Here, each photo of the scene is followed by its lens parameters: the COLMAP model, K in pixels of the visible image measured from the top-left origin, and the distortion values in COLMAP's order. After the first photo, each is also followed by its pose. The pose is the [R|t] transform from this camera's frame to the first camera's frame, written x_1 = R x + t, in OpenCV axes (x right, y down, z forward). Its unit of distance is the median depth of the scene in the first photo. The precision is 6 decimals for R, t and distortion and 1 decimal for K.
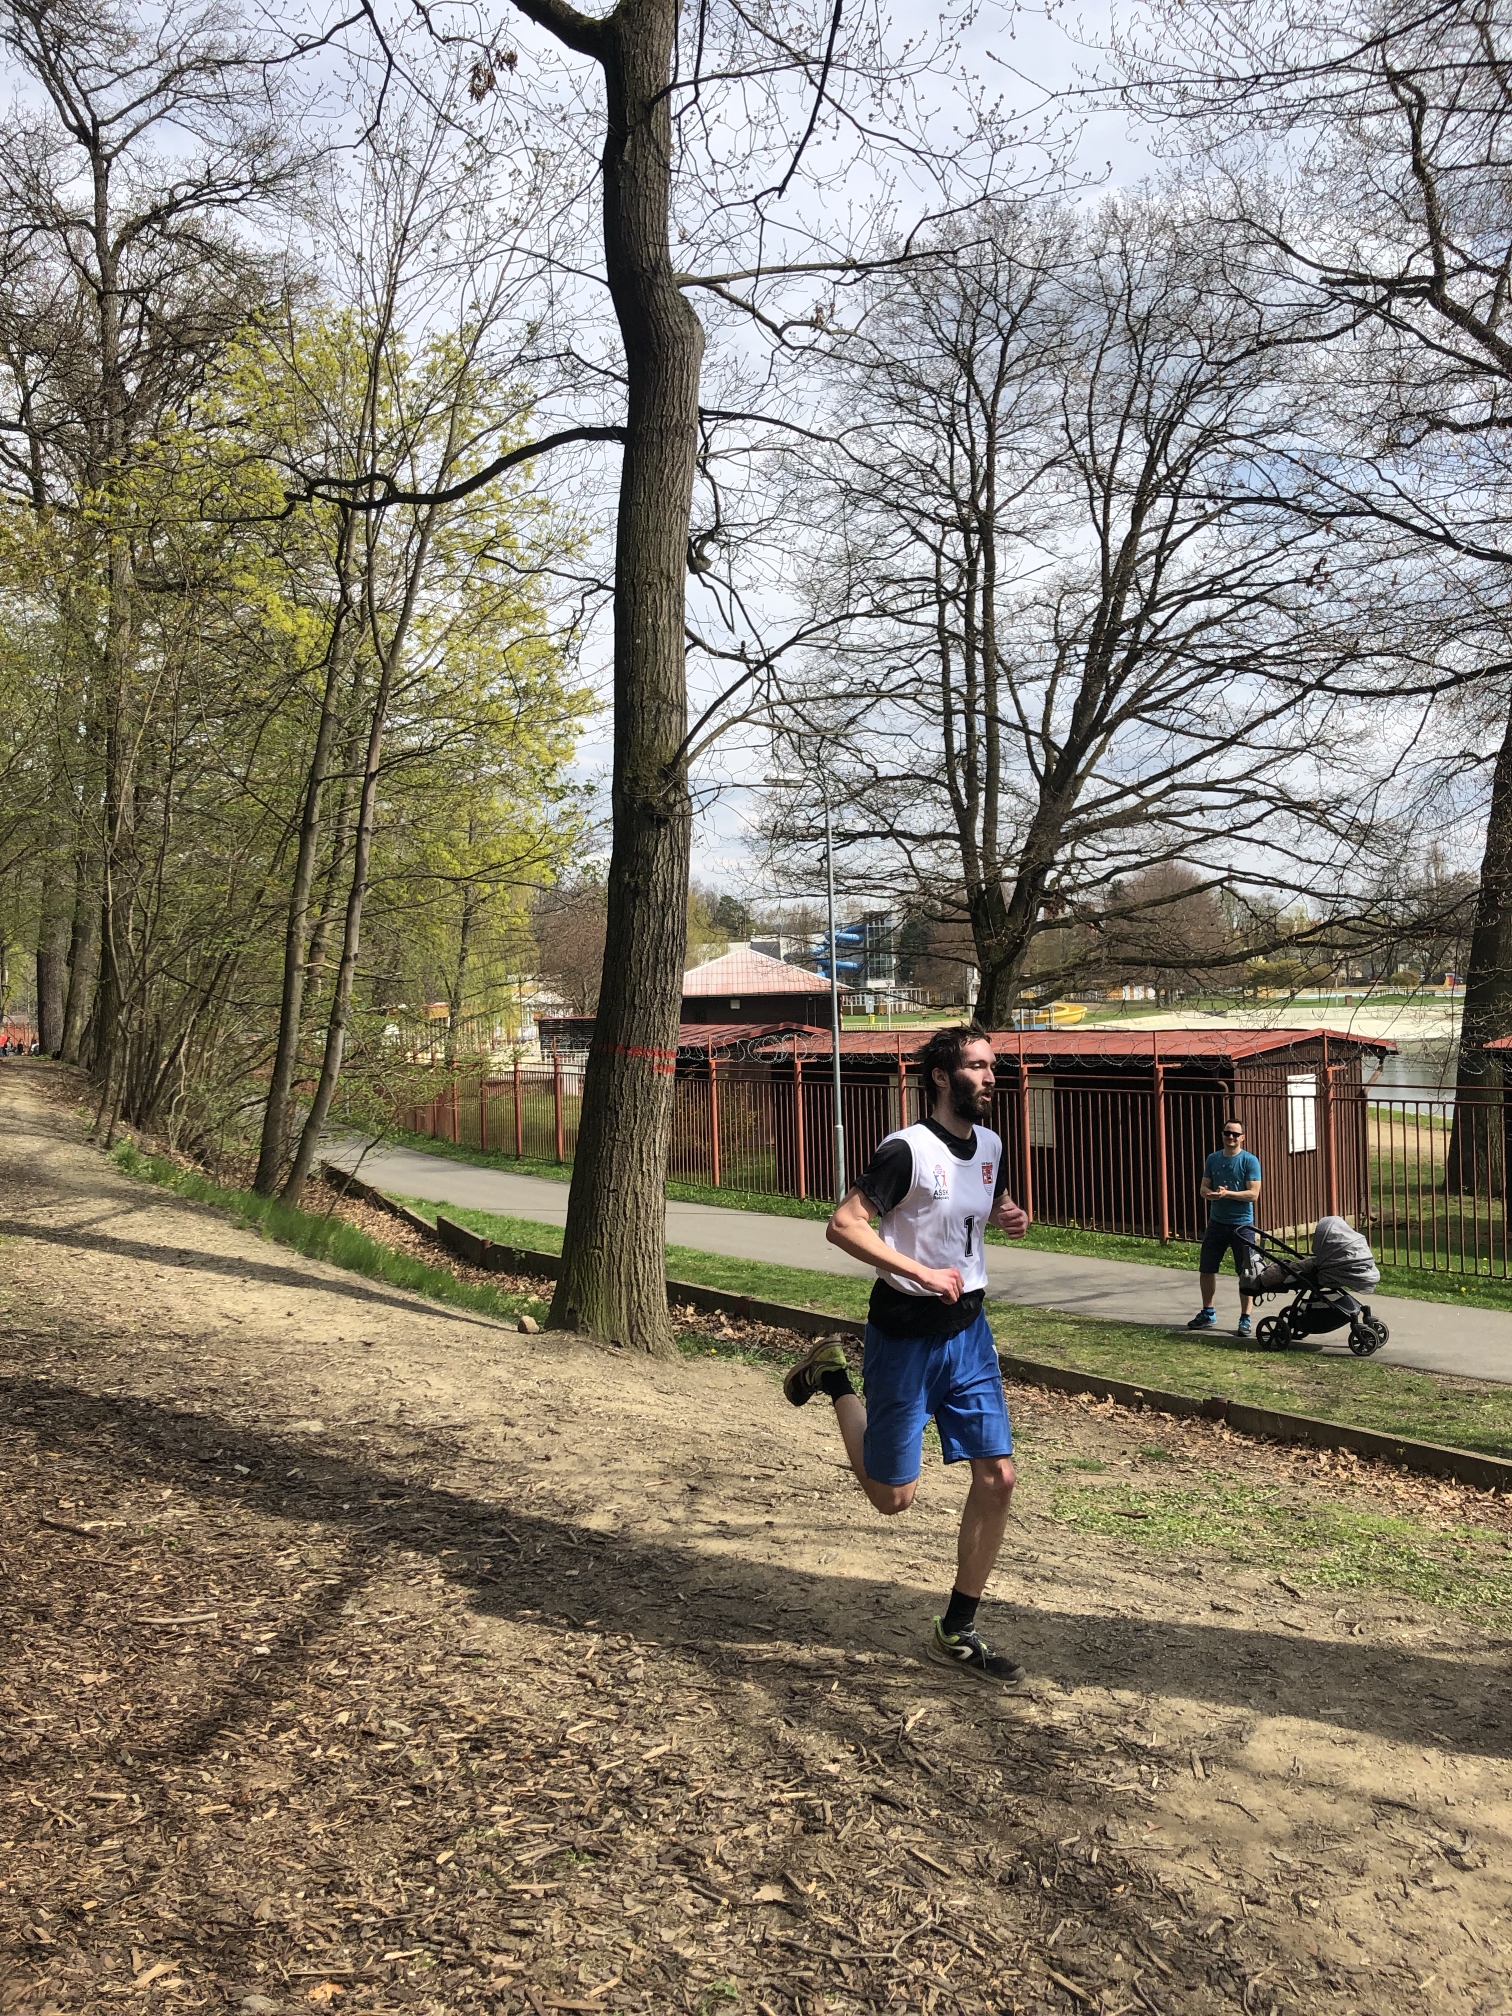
lens RADIAL K [[1725.9, 0, 776.7], [0, 1725.9, 991.8], [0, 0, 1]] dist [0.030476, -0.006863]
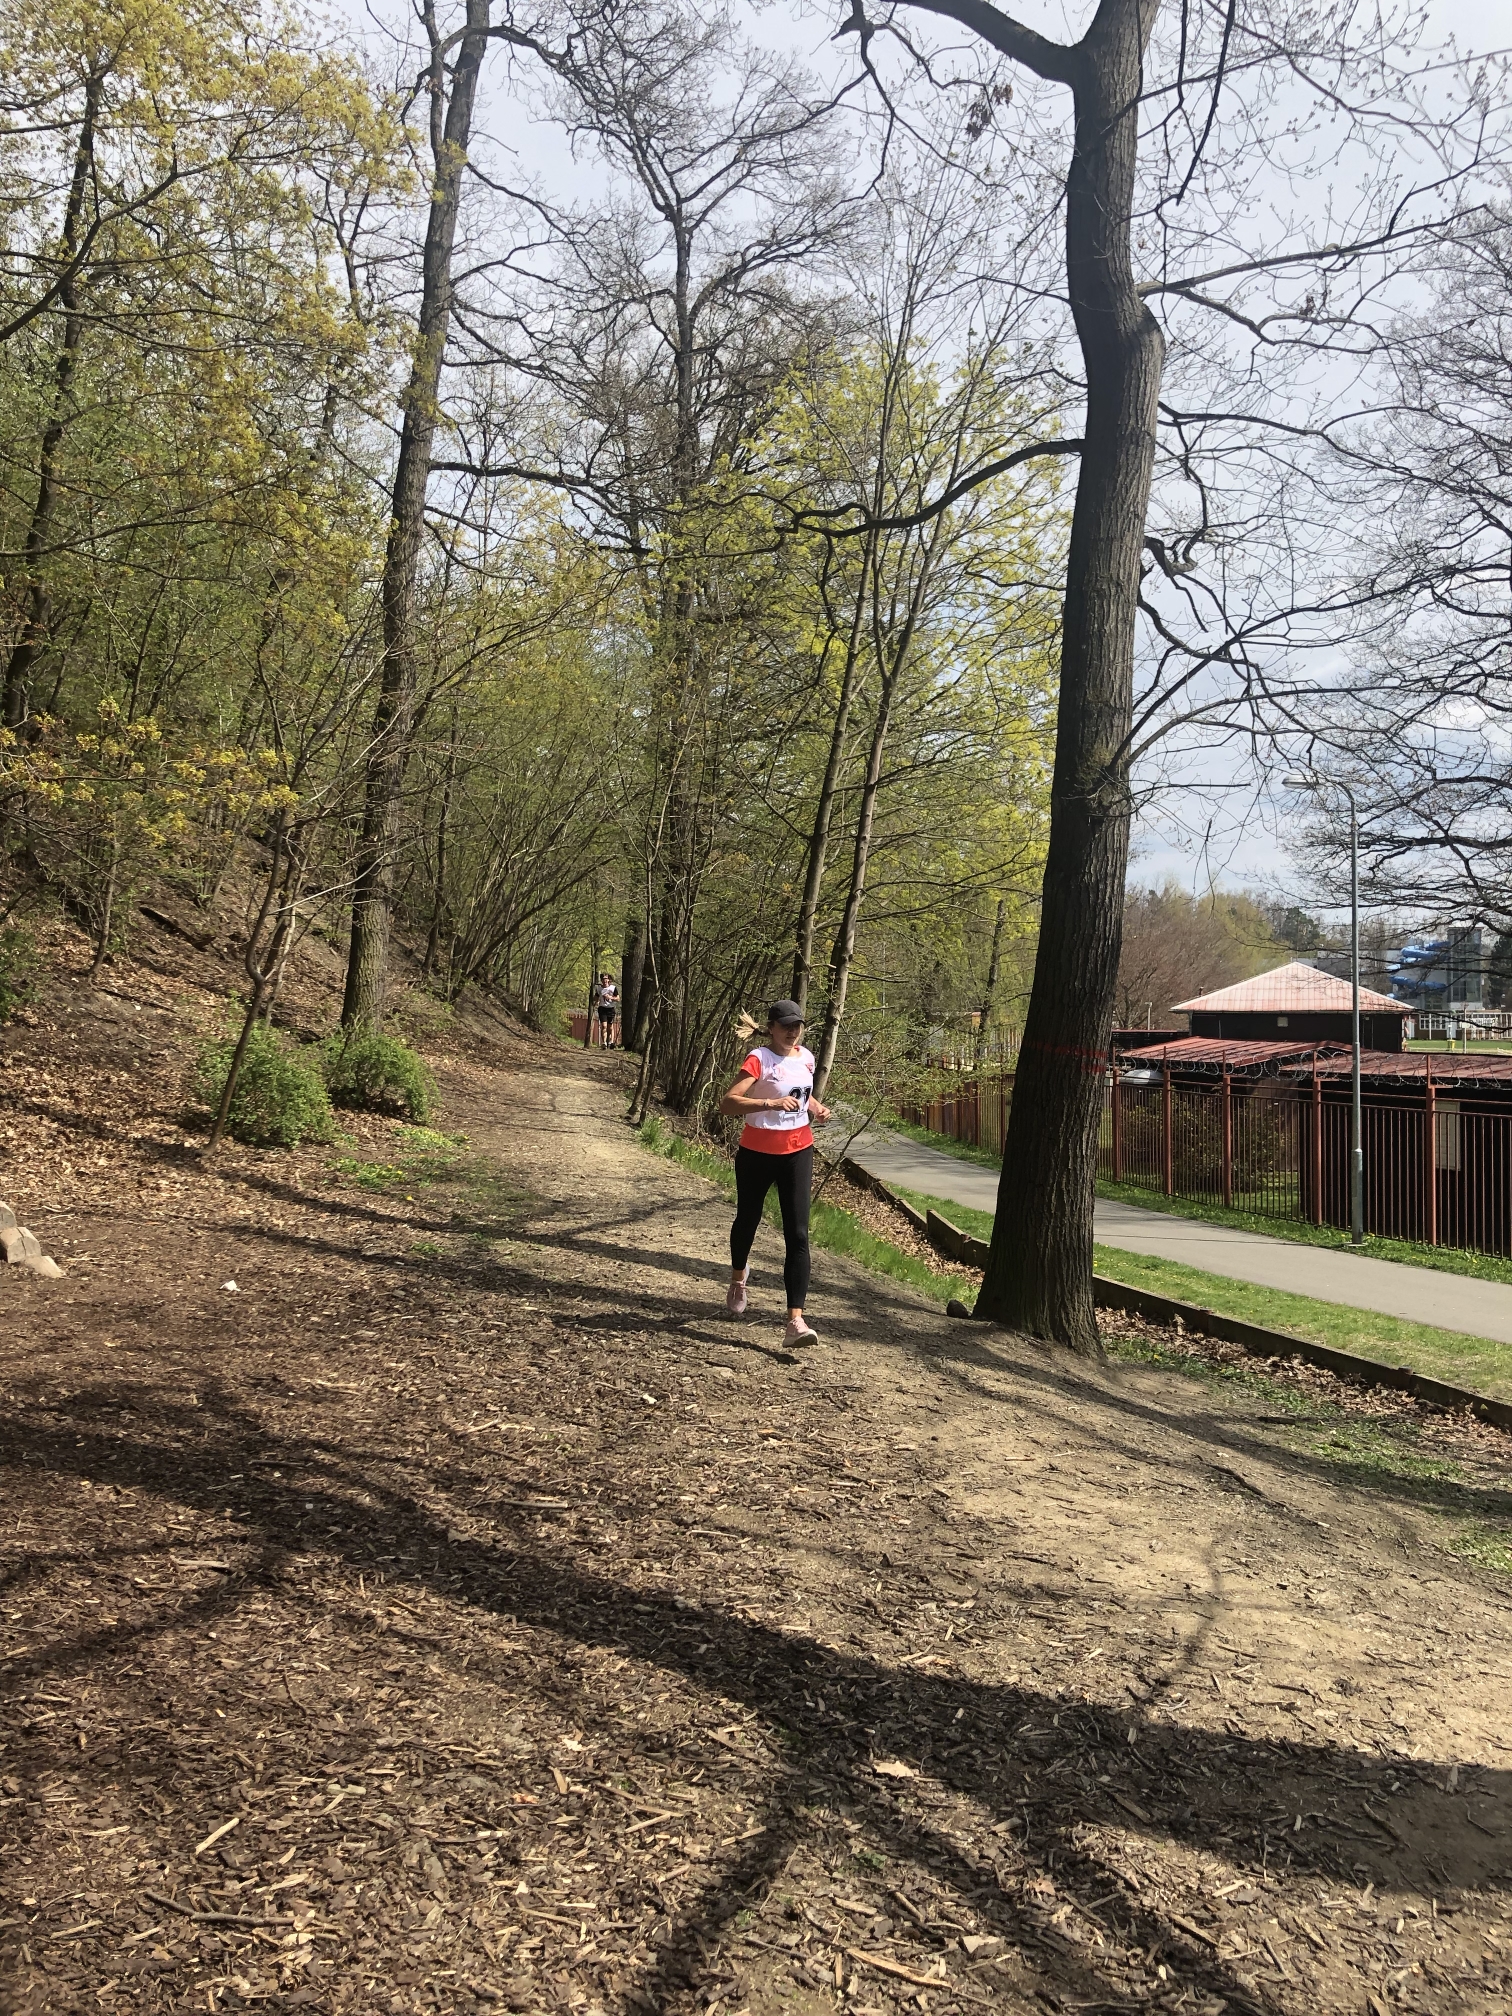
lens RADIAL K [[1721.0, 0, 728.6], [0, 1721.0, 995.1], [0, 0, 1]] dist [0.012372, 0.002258]
pose [[0.938459, 0.027235, -0.344316, 0.051557], [-0.028877, 0.999583, 0.000360, 0.004917], [0.344182, 0.009605, 0.938854, -0.015018]]
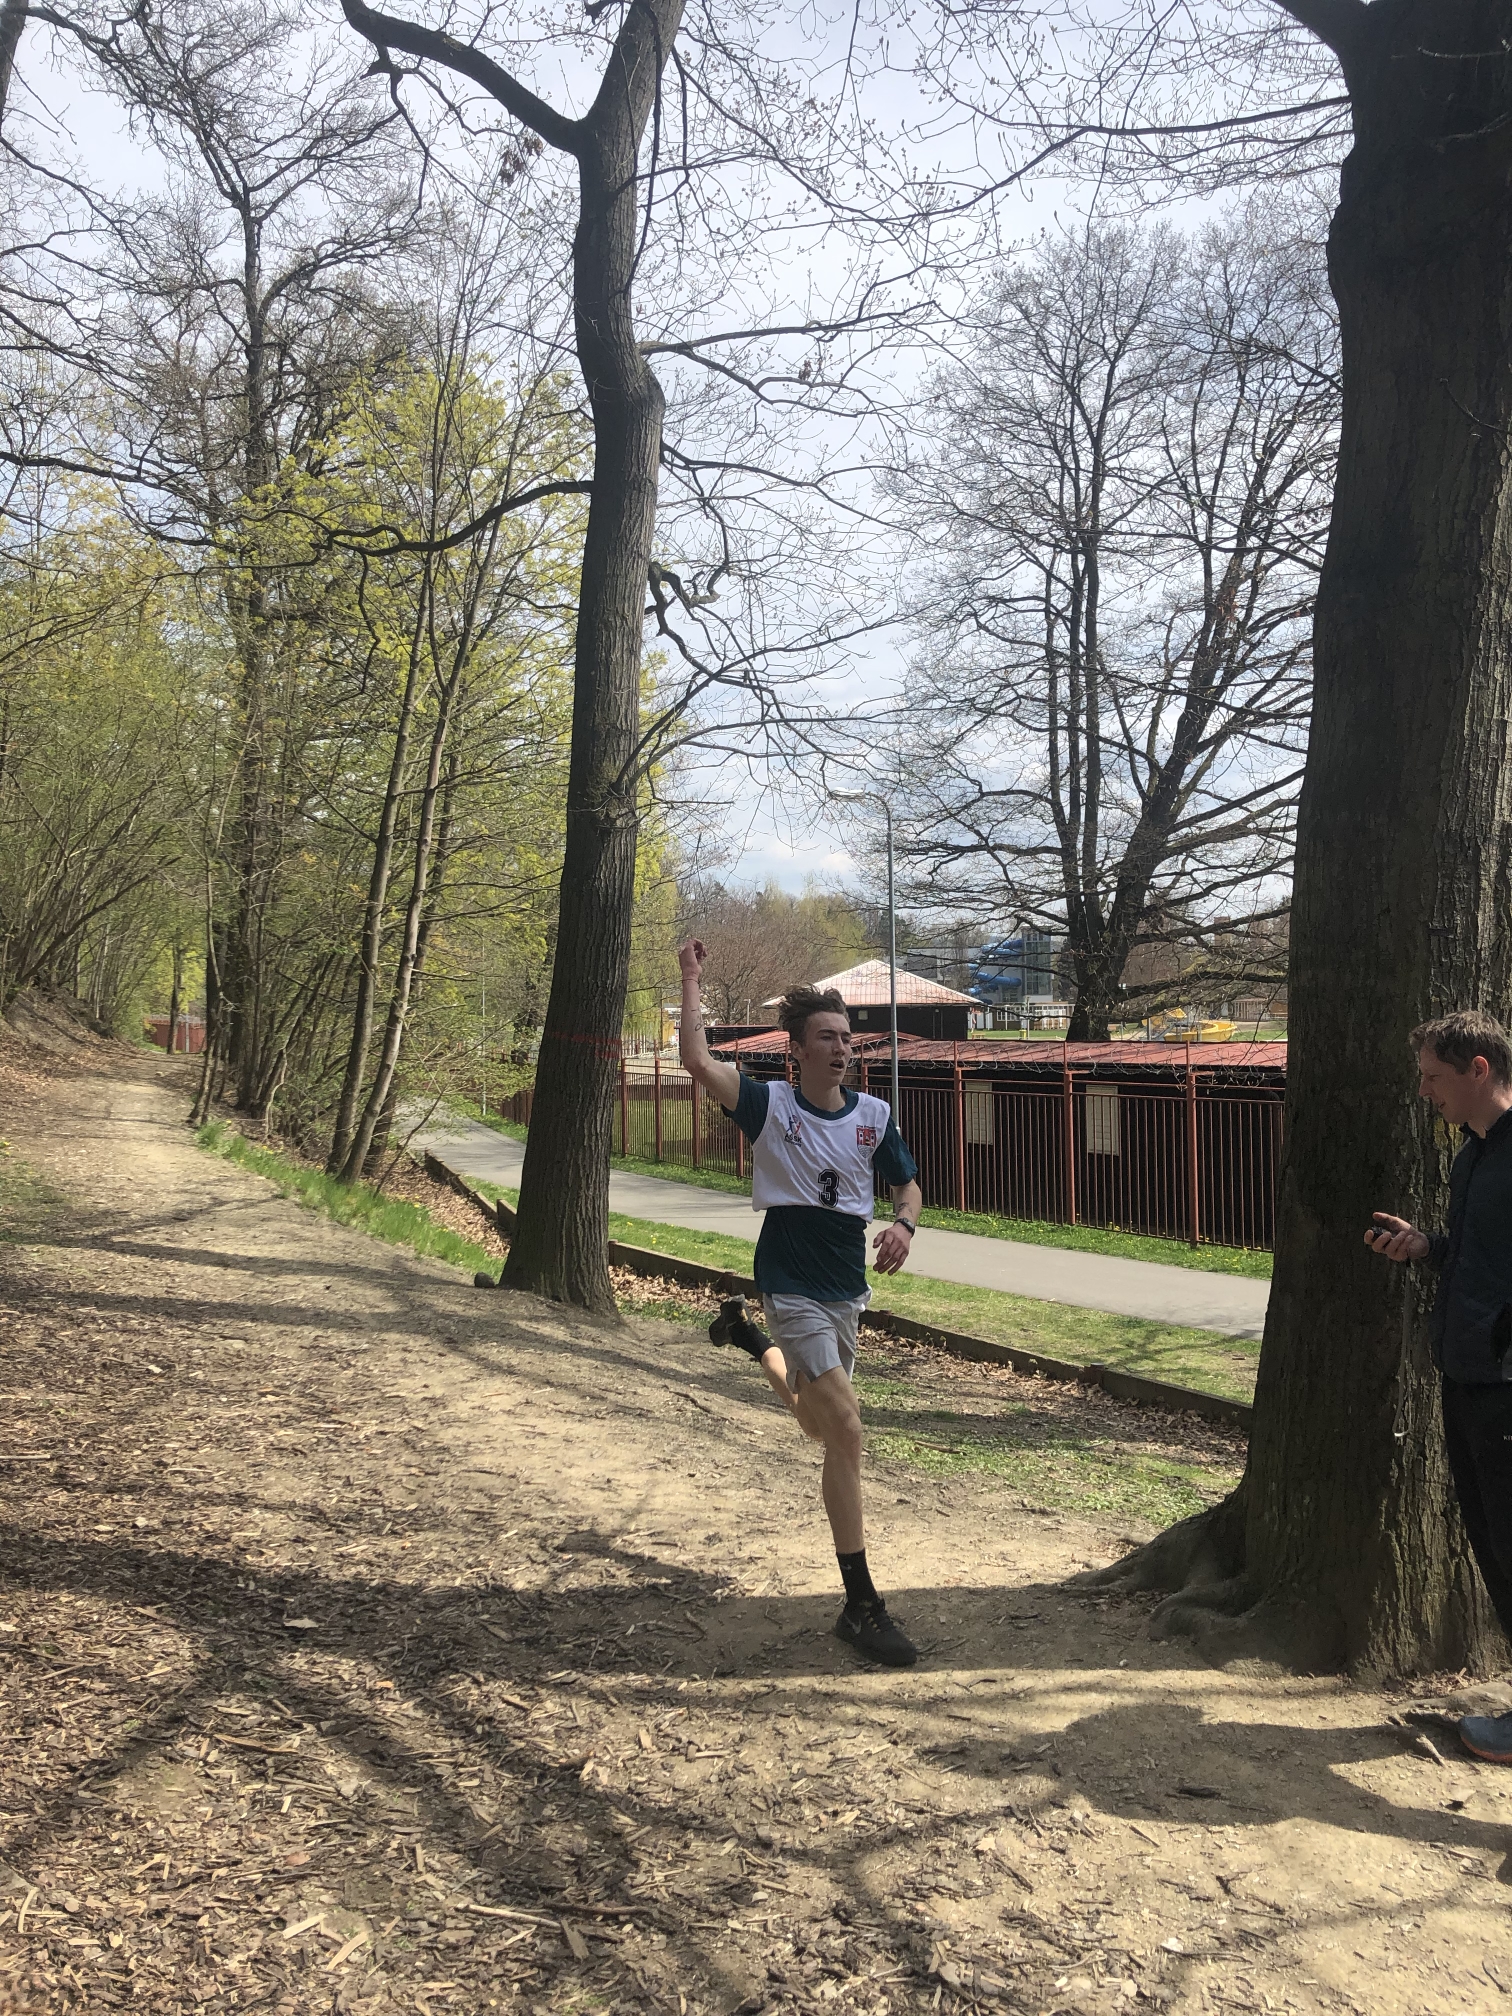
lens RADIAL K [[1725.9, 0, 776.7], [0, 1725.9, 991.8], [0, 0, 1]] dist [0.030476, -0.006863]
pose [[0.994421, 0.012572, -0.104728, 0.103352], [-0.013453, 0.999880, -0.007706, 0.006934], [0.104619, 0.009072, 0.994471, -0.065017]]
